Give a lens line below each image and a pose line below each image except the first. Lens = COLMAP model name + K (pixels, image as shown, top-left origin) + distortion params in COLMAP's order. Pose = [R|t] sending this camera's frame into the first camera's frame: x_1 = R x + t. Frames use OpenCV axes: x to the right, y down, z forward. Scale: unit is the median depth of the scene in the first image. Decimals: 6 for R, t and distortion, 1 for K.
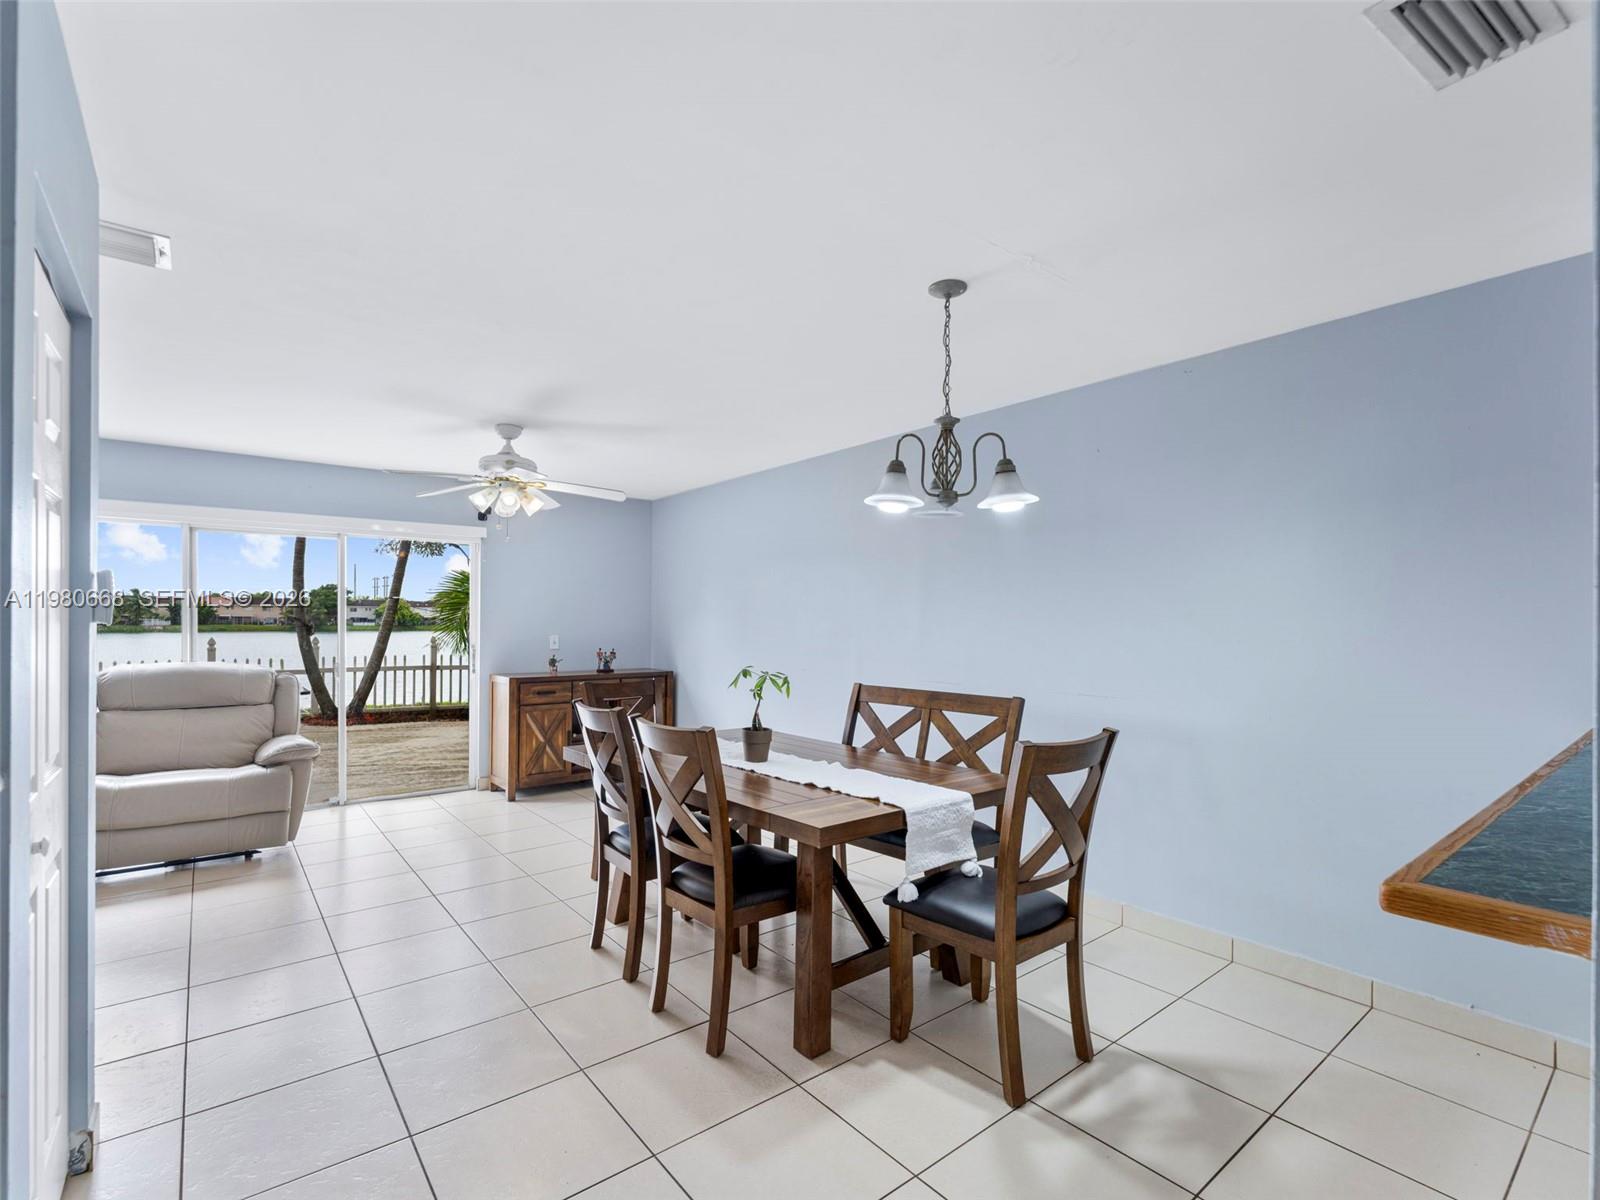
lens RADIAL K [[746.6, 0, 813.7], [0, 746.6, 619.8], [0, 0, 1]] dist [-0.002958, -0.001002]
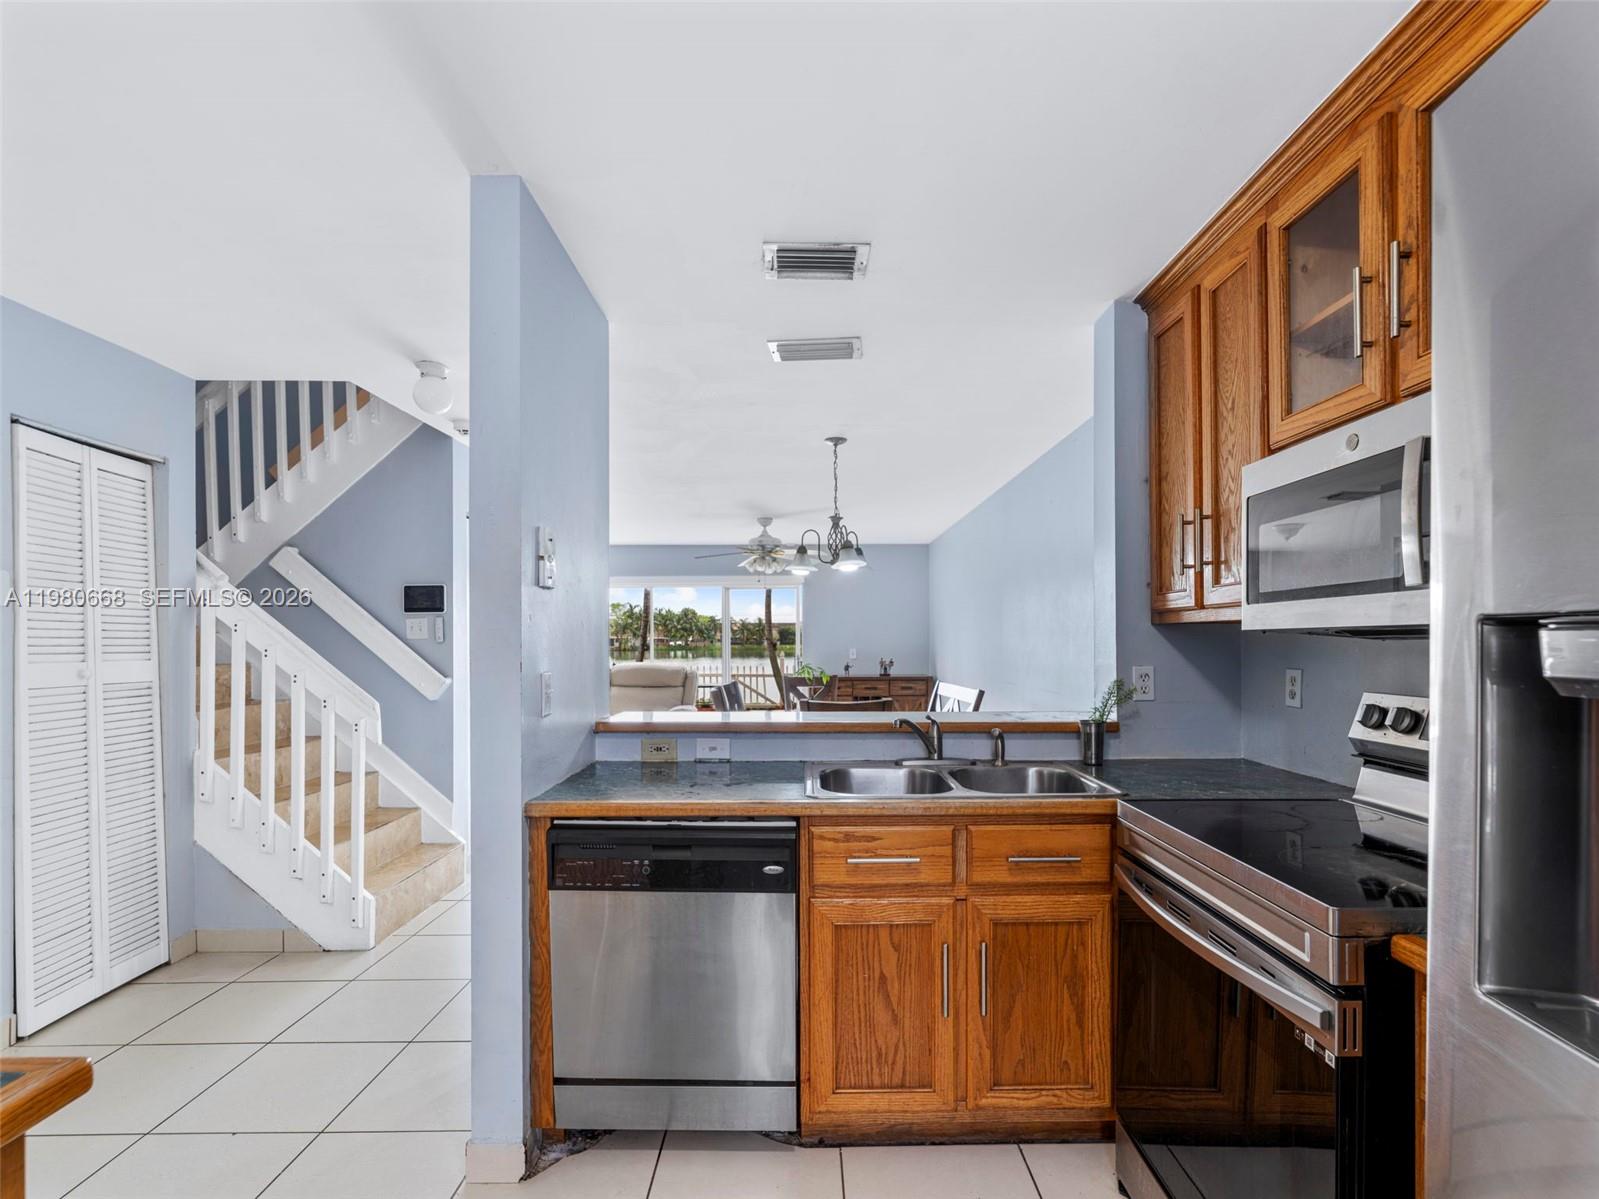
lens RADIAL K [[746.2, 0, 798.5], [0, 746.2, 621.3], [0, 0, 1]] dist [-0.002958, -0.001002]
pose [[0.772311, -0.024762, -0.634762, 1.067218], [0.010803, 0.999607, -0.025850, 0.011429], [0.635153, 0.013107, 0.772275, -0.332308]]
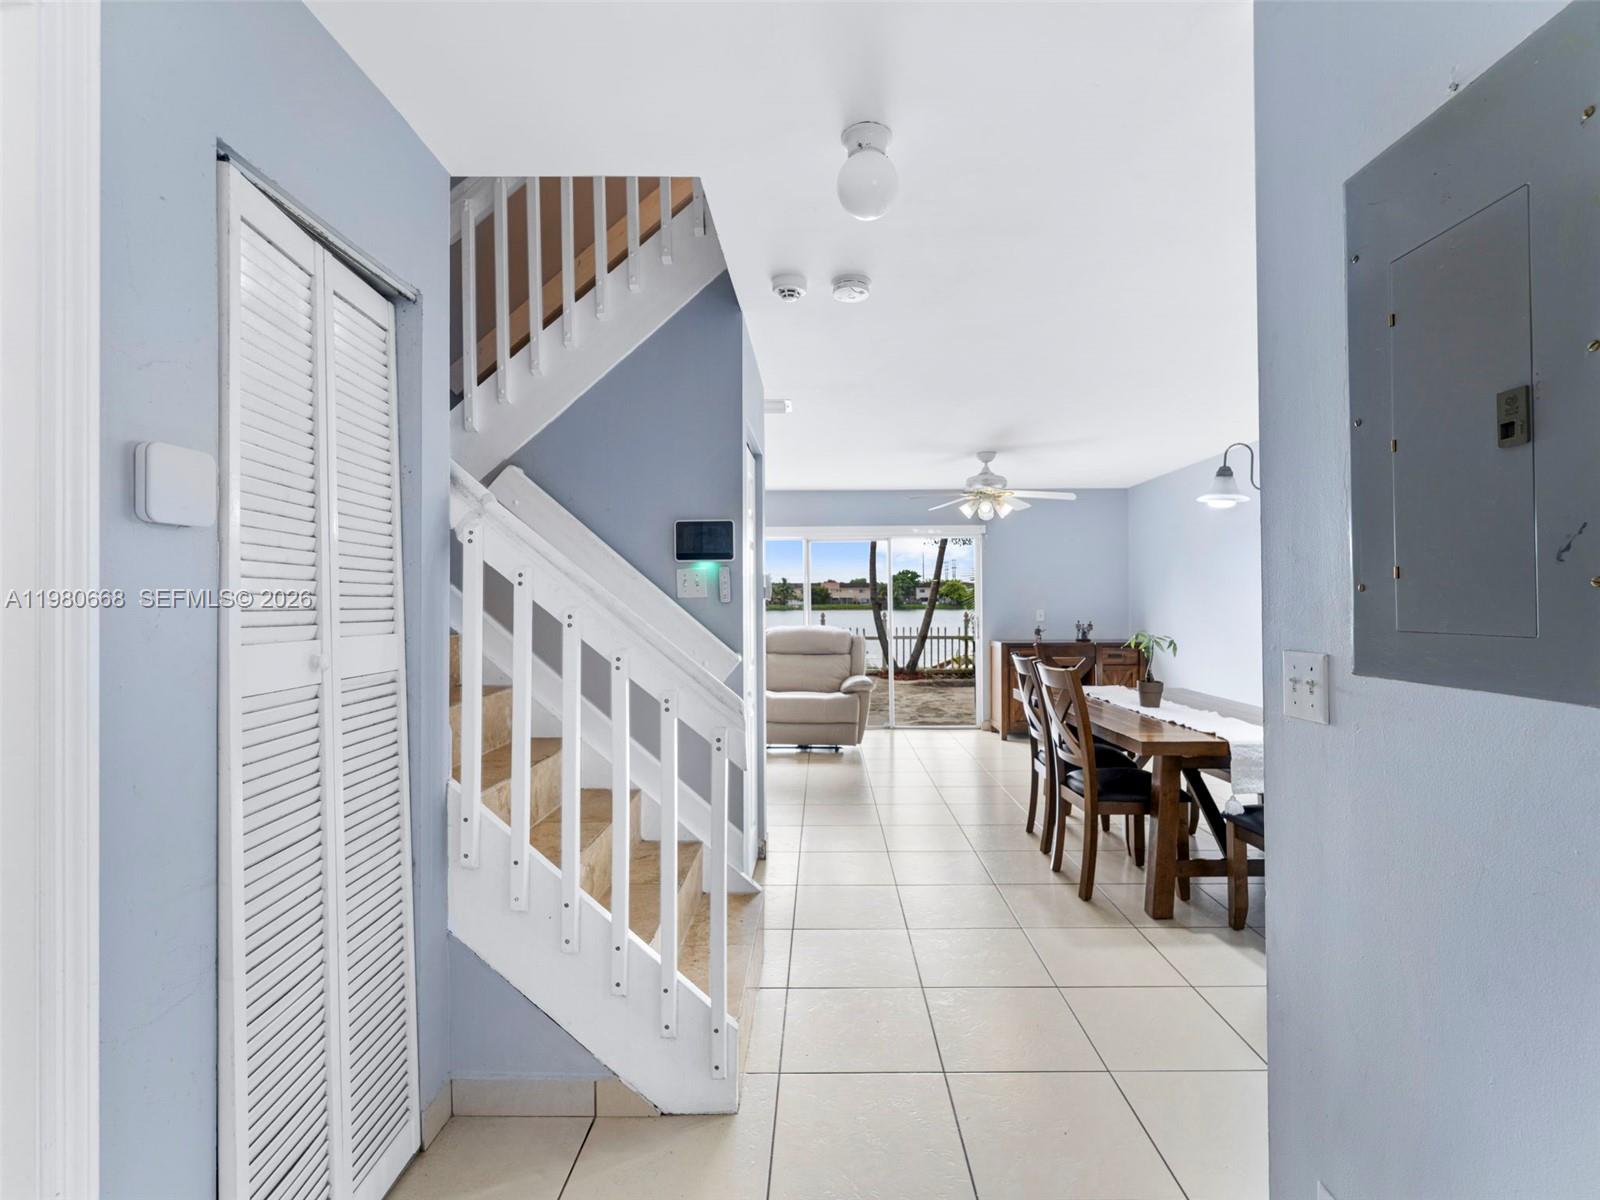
lens RADIAL K [[744.6, 0, 822.4], [0, 744.6, 588.8], [0, 0, 1]] dist [0.003945, -0.000214]
pose [[0.773027, -0.018528, -0.634103, 0.330037], [0.011038, 0.999815, -0.015757, 0.005908], [0.634277, 0.005181, 0.773088, -0.351425]]
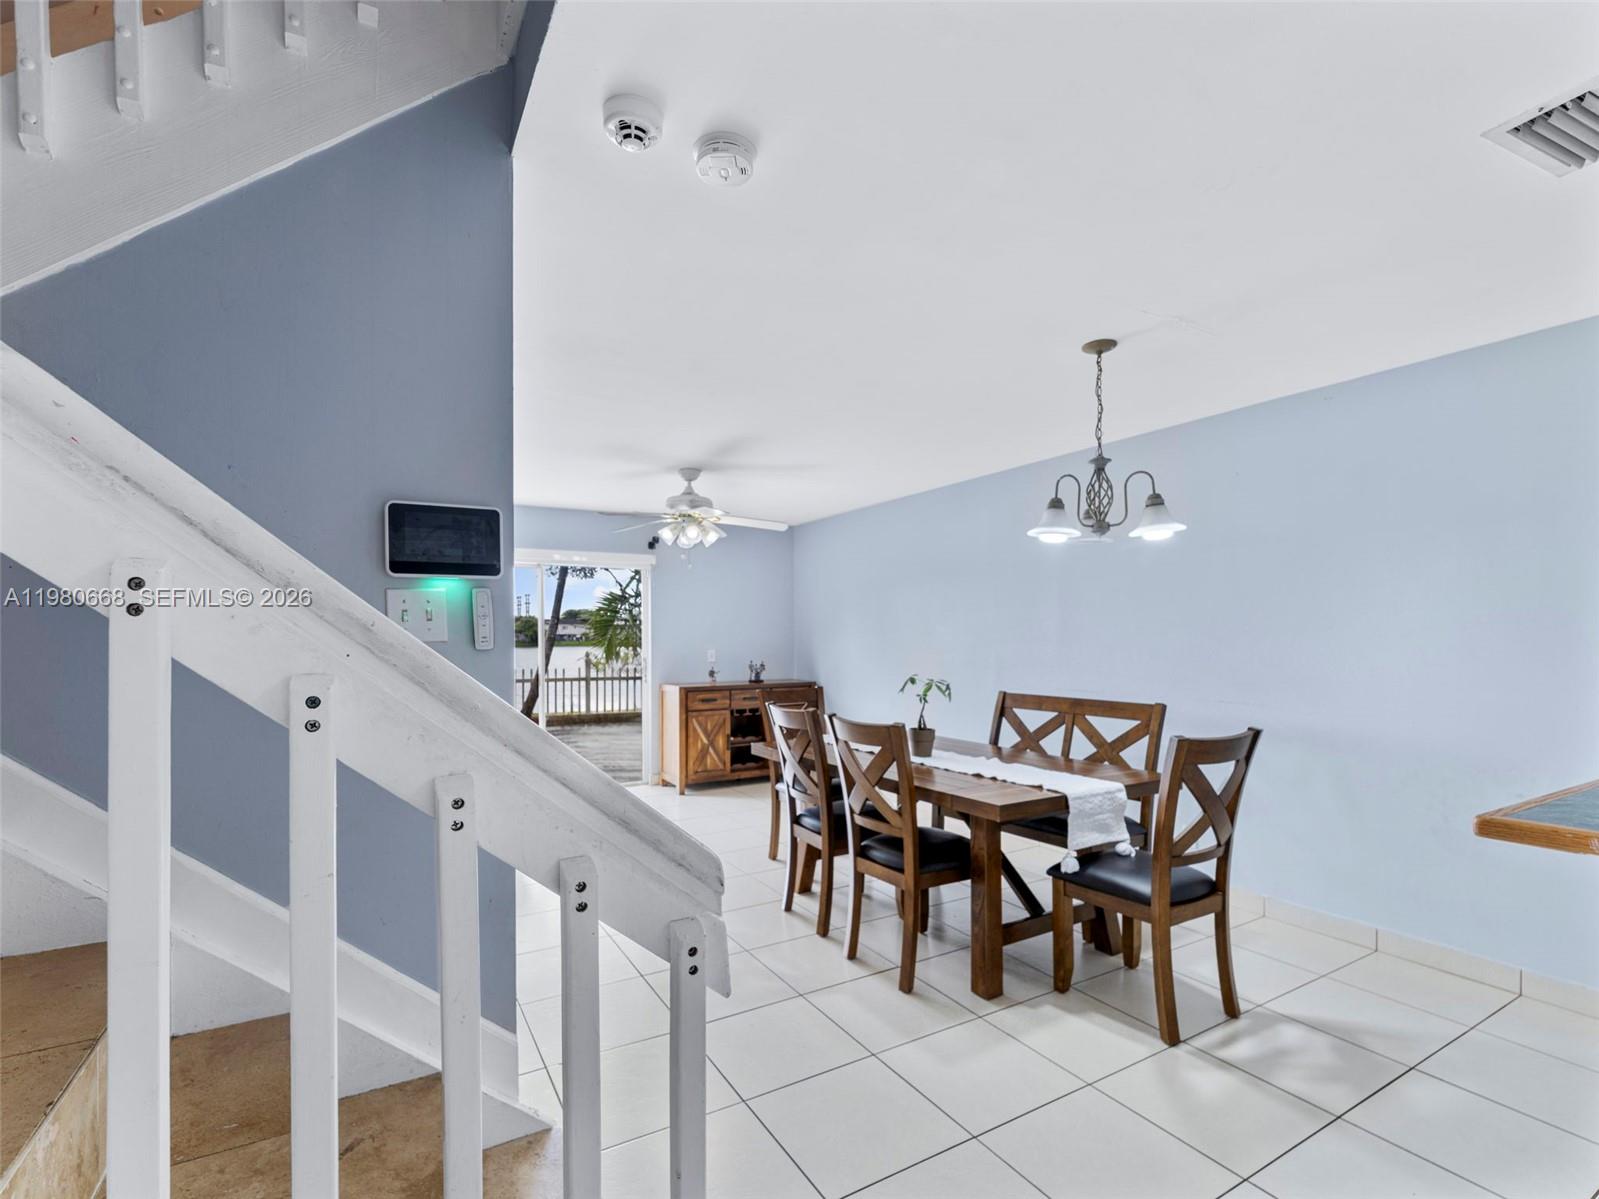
lens RADIAL K [[746.2, 0, 803.6], [0, 746.2, 637.4], [0, 0, 1]] dist [-0.002958, -0.001002]
pose [[0.987771, -0.008514, -0.155678, -0.086501], [0.009435, 0.999942, 0.005184, -0.003641], [0.155625, -0.006589, 0.987794, -0.189446]]
